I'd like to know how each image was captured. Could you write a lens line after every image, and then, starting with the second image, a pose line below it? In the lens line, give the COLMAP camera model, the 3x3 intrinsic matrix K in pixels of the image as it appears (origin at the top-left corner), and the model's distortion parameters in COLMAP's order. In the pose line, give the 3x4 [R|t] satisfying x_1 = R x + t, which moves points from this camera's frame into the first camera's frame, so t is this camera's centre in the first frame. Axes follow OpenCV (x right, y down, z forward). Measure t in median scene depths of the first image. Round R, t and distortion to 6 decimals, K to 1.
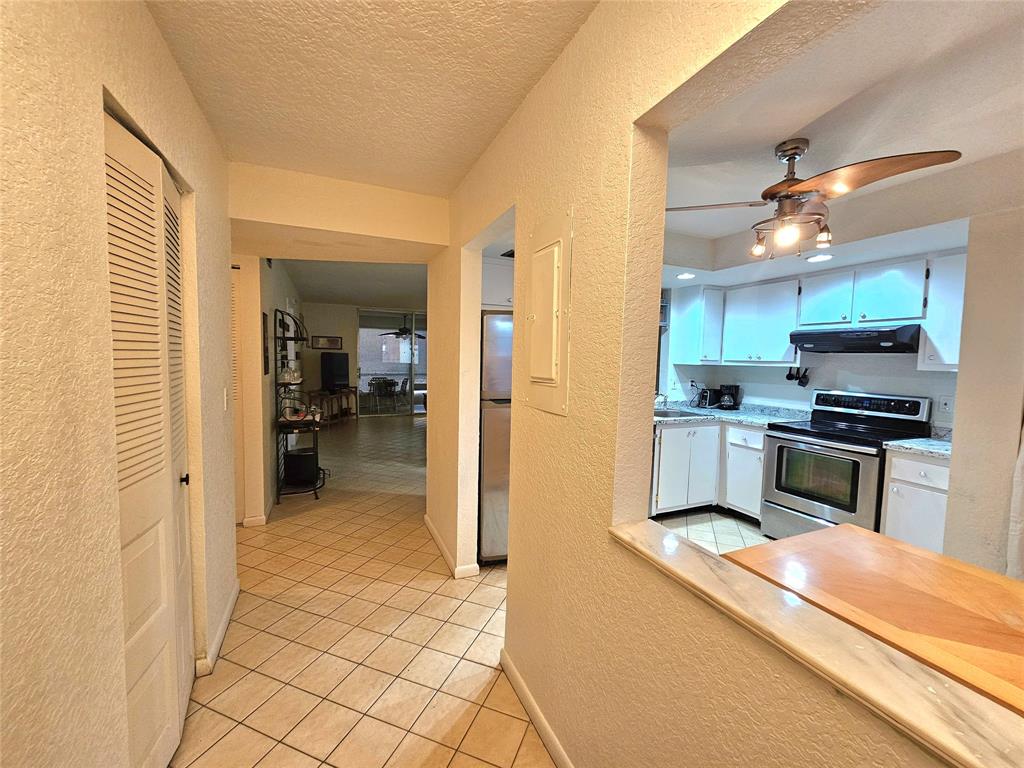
lens RADIAL K [[419.3, 0, 512.0], [0, 419.3, 384.0], [0, 0, 1]] dist [-0.001426, -0.000007]
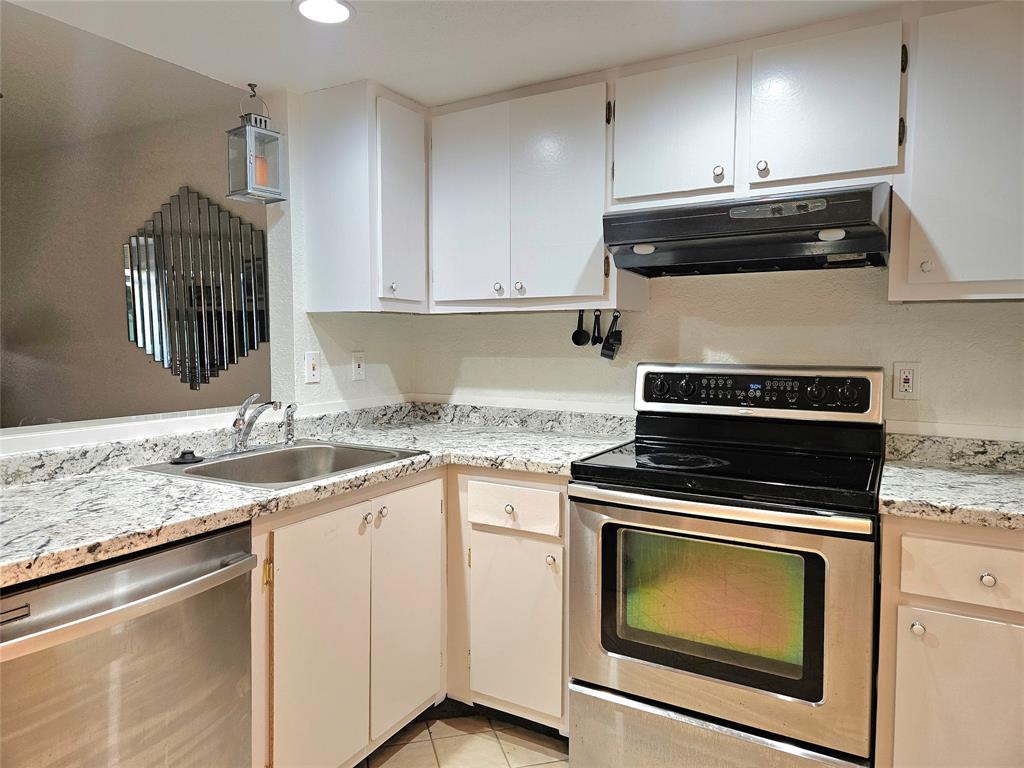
lens RADIAL K [[671.1, 0, 512.0], [0, 671.1, 384.0], [0, 0, 1]] dist [0.001665, -0.000840]
pose [[0.800353, -0.059243, 0.596594, 0.227547], [0.052830, 0.998204, 0.028250, 0.007412], [-0.597196, 0.008908, 0.802046, 0.556270]]
